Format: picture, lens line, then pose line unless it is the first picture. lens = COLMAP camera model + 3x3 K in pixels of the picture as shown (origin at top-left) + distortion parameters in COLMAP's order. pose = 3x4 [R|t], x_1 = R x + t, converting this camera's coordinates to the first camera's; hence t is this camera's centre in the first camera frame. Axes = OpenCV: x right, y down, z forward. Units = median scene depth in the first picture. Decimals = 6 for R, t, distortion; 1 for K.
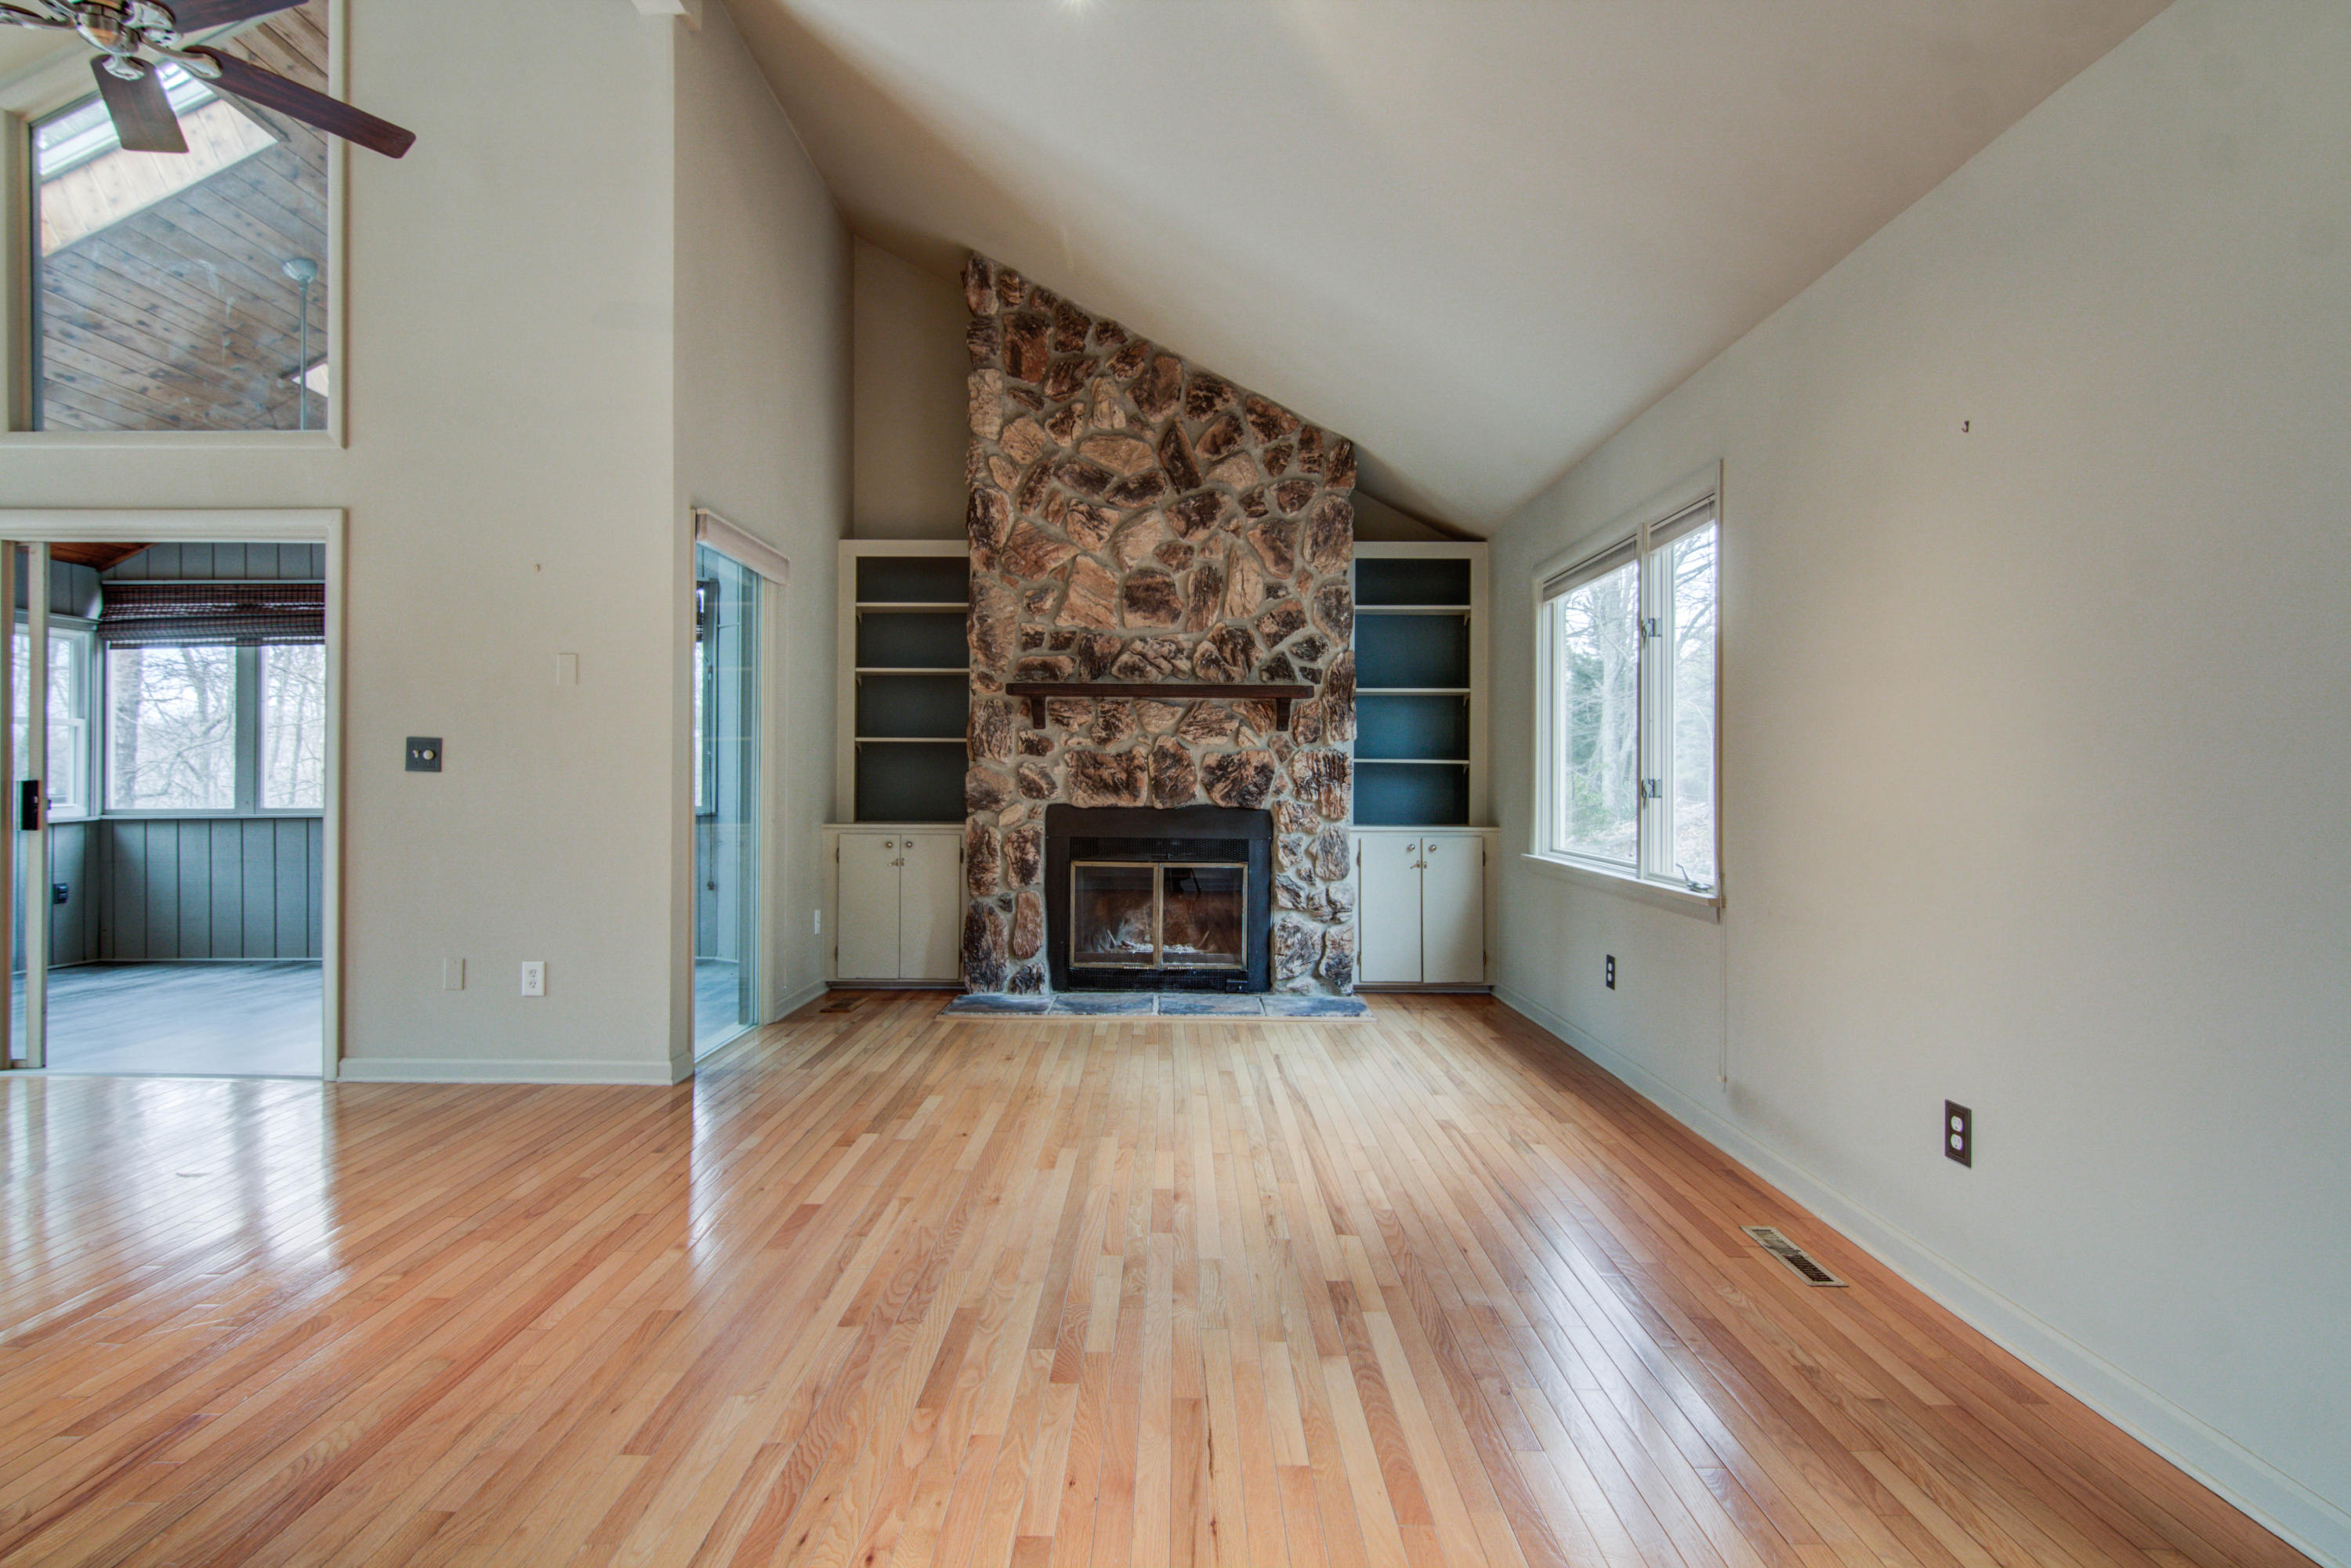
lens RADIAL K [[1178.5, 0, 1160.7], [0, 1178.5, 779.2], [0, 0, 1]] dist [0.003762, -0.003072]
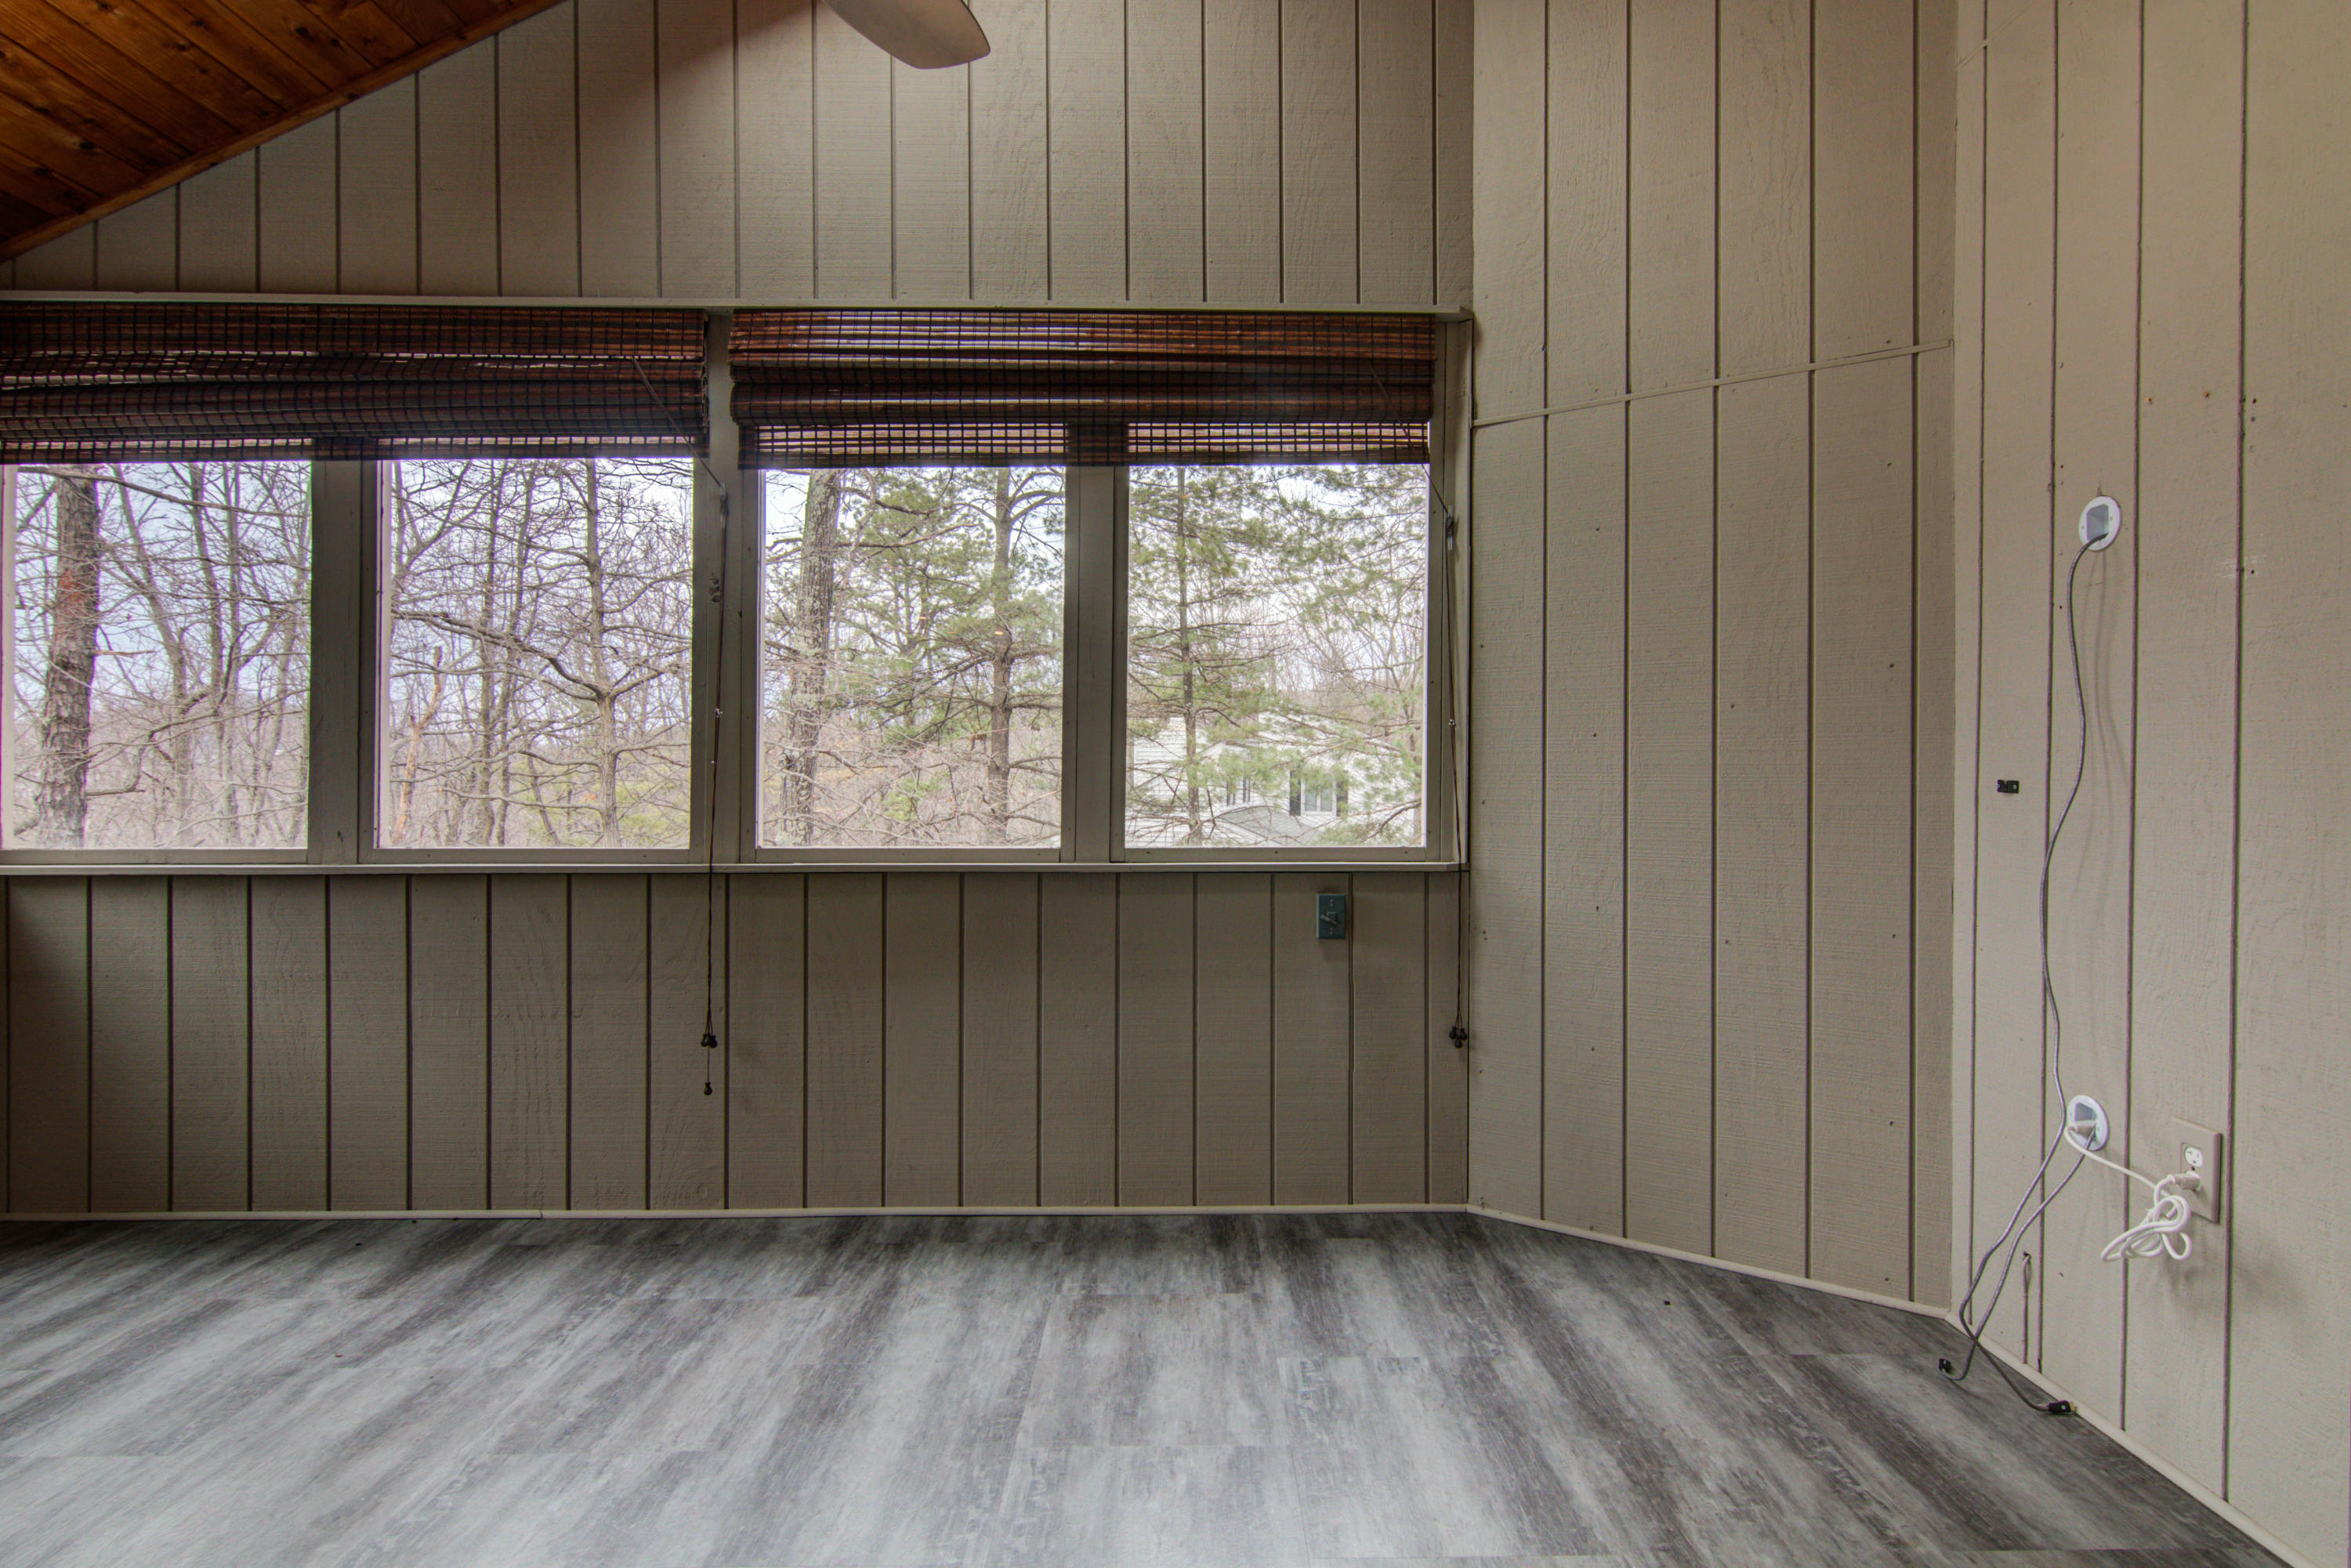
lens RADIAL K [[1212.0, 0, 1209.6], [0, 1212.0, 776.4], [0, 0, 1]] dist [0.000952, -0.001333]
pose [[0.999616, 0.005634, 0.027133, -0.591453], [-0.005701, 0.999981, 0.002396, -0.004500], [-0.027119, -0.002550, 0.999629, 0.696485]]
